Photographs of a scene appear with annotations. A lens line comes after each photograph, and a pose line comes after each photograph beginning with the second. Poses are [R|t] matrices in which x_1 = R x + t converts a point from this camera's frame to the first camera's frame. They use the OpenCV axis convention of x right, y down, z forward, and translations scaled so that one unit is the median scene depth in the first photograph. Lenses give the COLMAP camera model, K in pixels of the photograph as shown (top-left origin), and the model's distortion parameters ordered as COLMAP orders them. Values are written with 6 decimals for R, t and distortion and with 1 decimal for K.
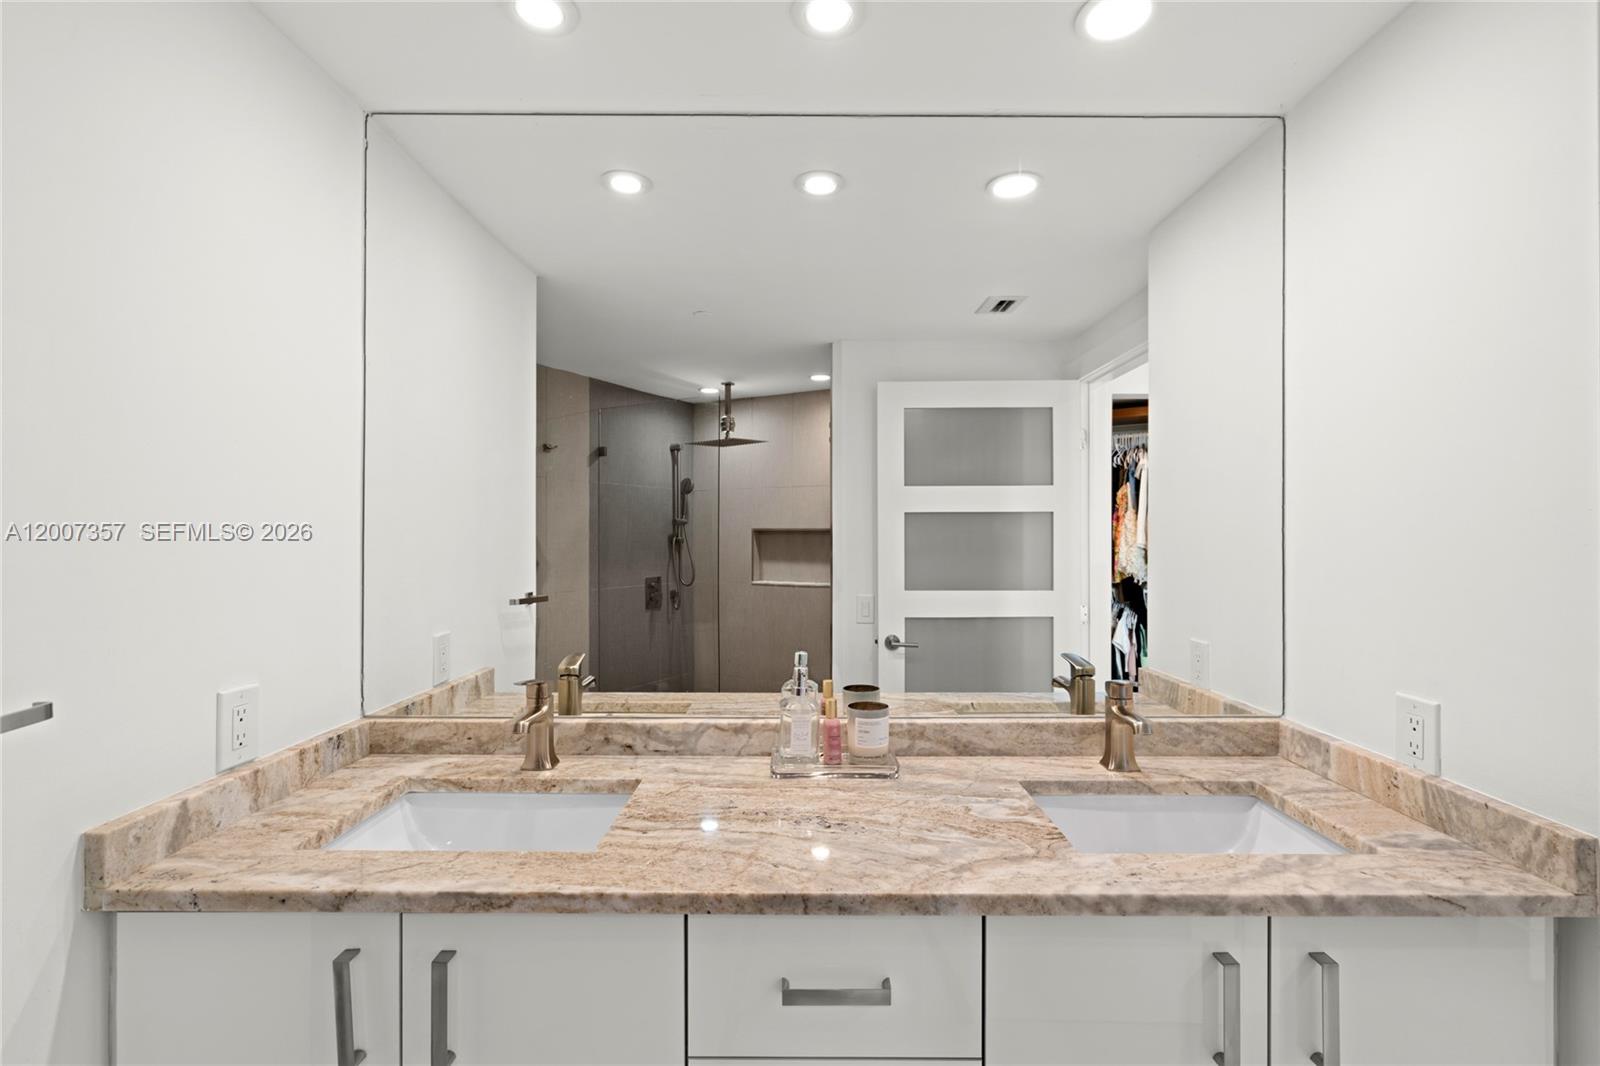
lens RADIAL K [[725.8, 0, 805.3], [0, 725.8, 531.6], [0, 0, 1]] dist [-0.011436, 0.005281]
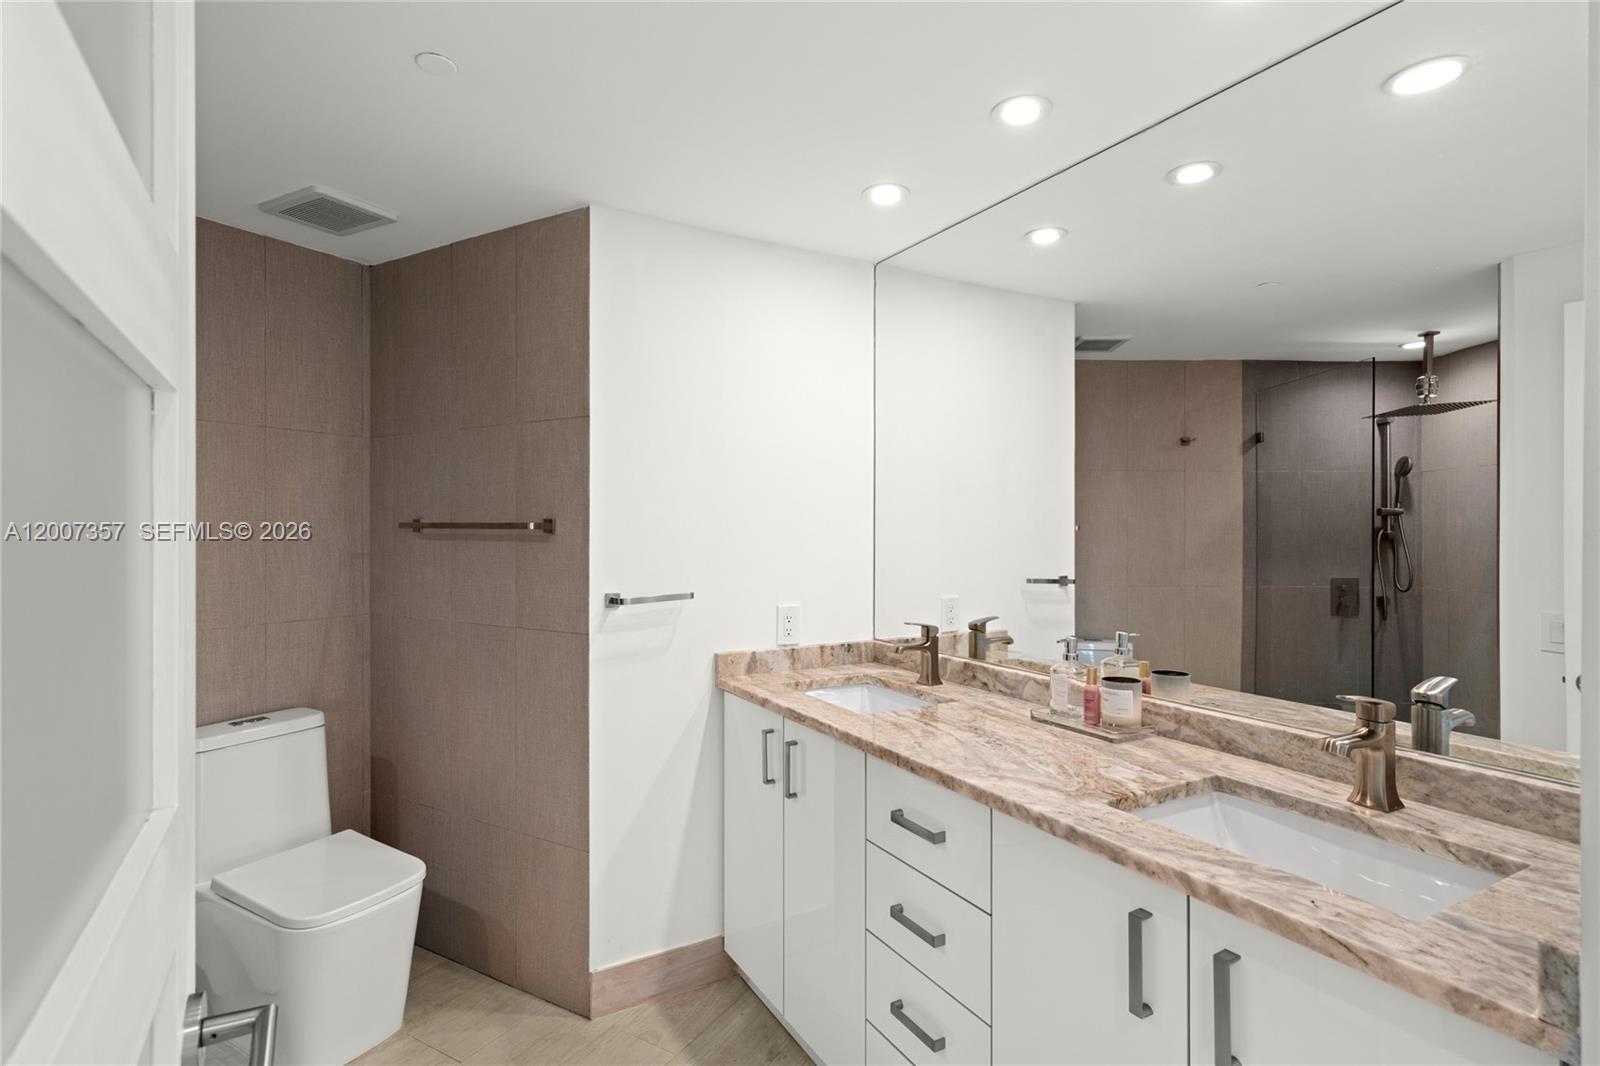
lens RADIAL K [[787.7, 0, 800.0], [0, 787.7, 533.0], [0, 0, 1]] dist [0.001954, 0.001340]
pose [[0.495536, 0.004335, -0.868577, 0.932248], [0.002198, 0.999978, 0.006244, 0.008931], [0.868585, -0.005004, 0.495515, -0.017630]]
